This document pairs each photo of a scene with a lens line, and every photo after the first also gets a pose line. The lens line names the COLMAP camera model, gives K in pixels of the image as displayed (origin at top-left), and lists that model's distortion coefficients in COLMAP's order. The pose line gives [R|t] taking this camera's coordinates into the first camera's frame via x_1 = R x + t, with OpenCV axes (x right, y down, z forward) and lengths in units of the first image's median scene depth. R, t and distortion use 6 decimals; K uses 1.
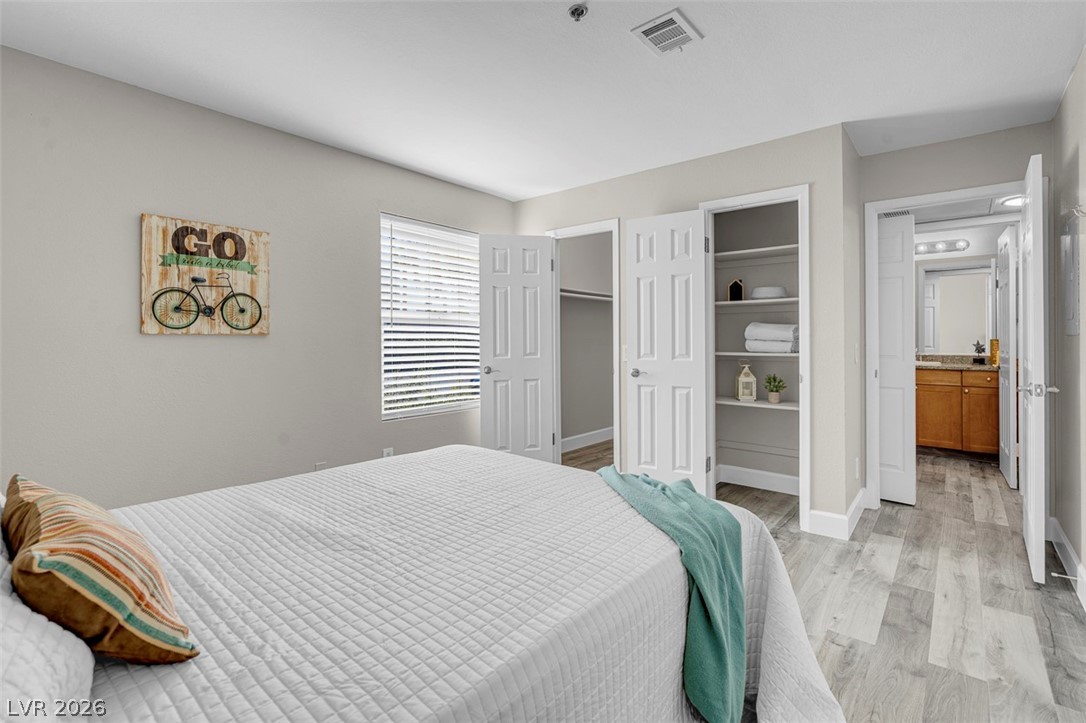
lens RADIAL K [[497.8, 0, 550.7], [0, 497.8, 338.1], [0, 0, 1]] dist [-0.001479, 0.000593]
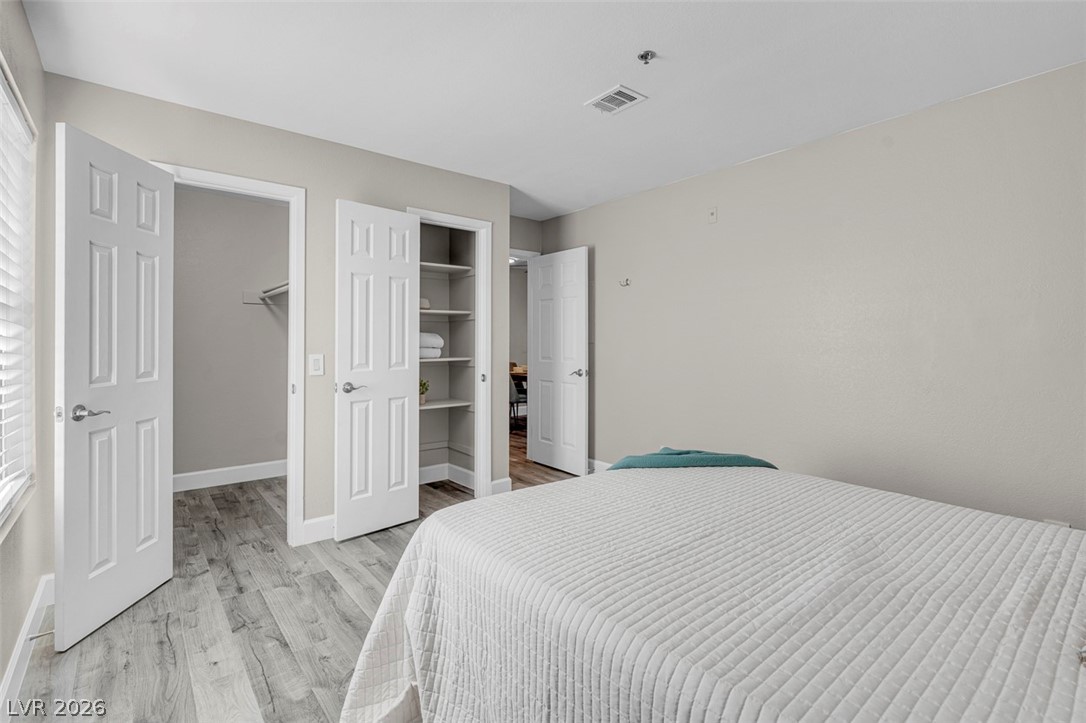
lens RADIAL K [[497.8, 0, 528.3], [0, 497.8, 341.6], [0, 0, 1]] dist [-0.001479, 0.000593]
pose [[0.200757, 0.001483, 0.979640, -0.583743], [-0.003635, 0.999993, -0.000769, -0.007065], [-0.979634, -0.003406, 0.200761, 0.551263]]
